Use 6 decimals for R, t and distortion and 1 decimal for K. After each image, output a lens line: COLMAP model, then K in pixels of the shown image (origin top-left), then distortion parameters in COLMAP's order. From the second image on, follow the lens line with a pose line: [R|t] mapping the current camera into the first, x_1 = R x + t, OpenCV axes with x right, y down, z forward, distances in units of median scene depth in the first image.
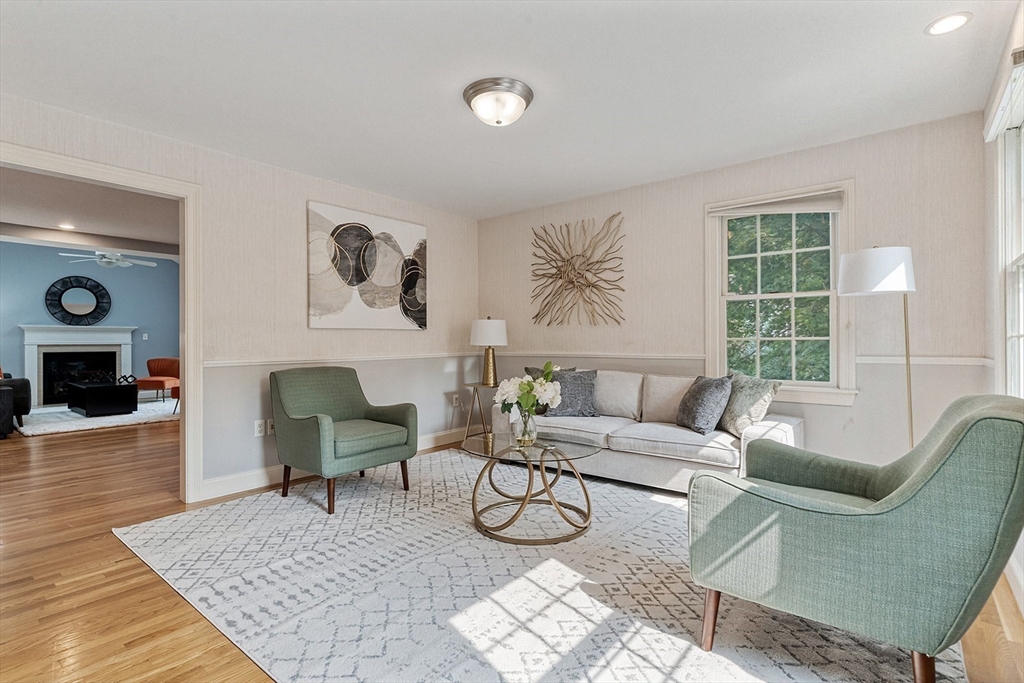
lens RADIAL K [[496.4, 0, 512.2], [0, 496.4, 340.8], [0, 0, 1]] dist [0.005978, 0.001957]
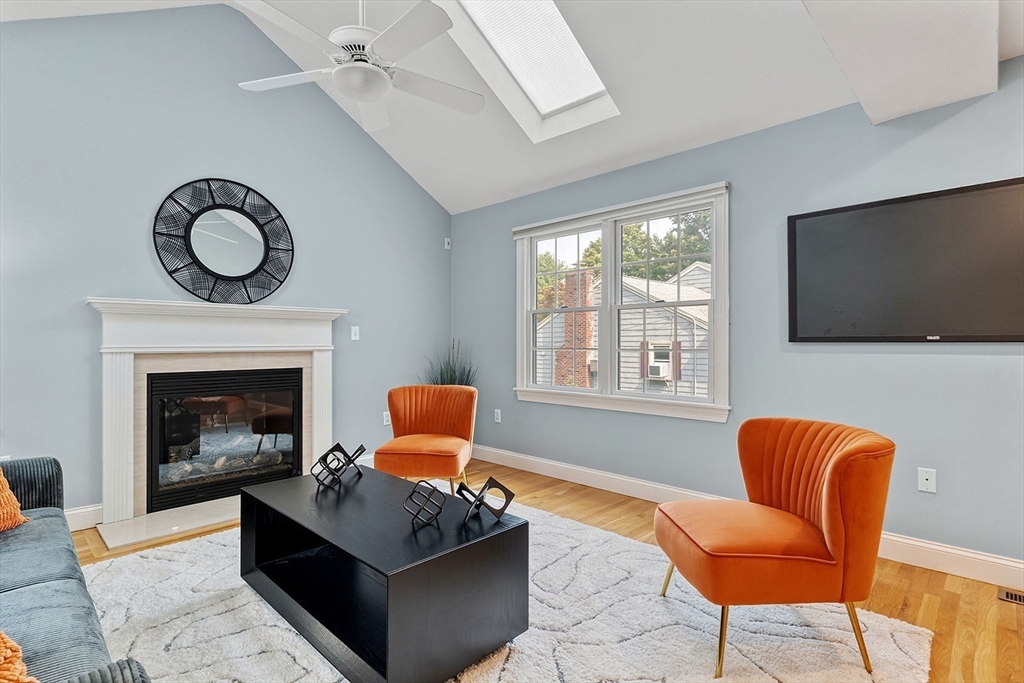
lens RADIAL K [[496.4, 0, 509.8], [0, 496.4, 339.9], [0, 0, 1]] dist [0.005978, 0.001957]
pose [[0.996787, 0.003632, -0.080021, -0.624922], [-0.003927, 0.999986, -0.003530, -0.001561], [0.080007, 0.003833, 0.996787, 0.635827]]
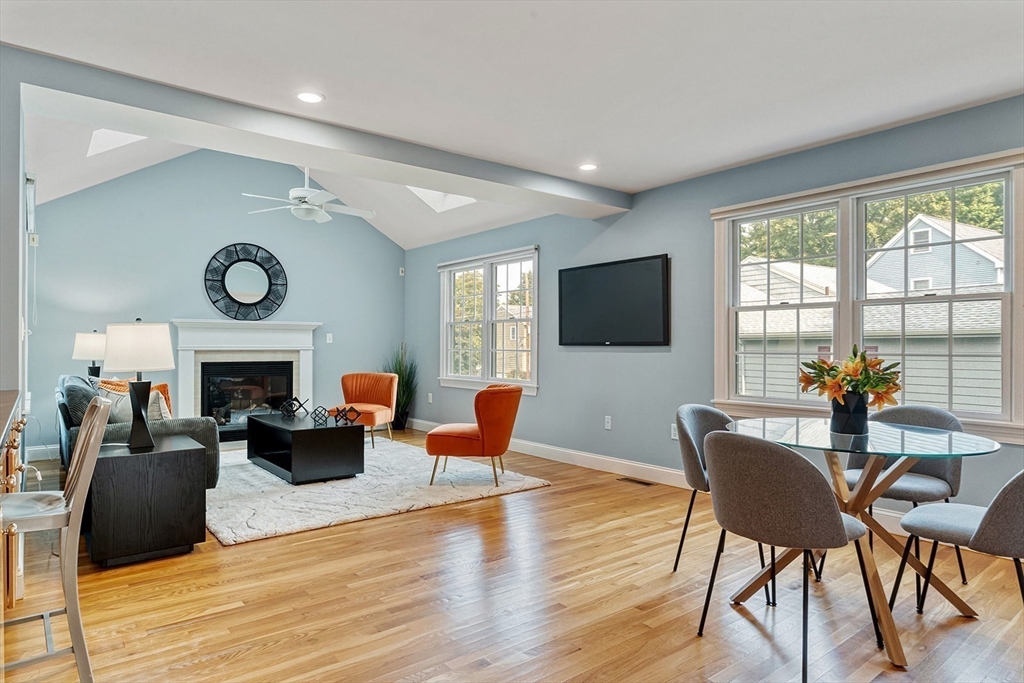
lens RADIAL K [[601.5, 0, 508.6], [0, 601.5, 345.6], [0, 0, 1]] dist [0.005022, 0.000539]
pose [[0.977606, 0.008107, -0.210287, -0.384553], [-0.007641, 0.999966, 0.003032, -0.003320], [0.210304, -0.001357, 0.977635, 0.322367]]
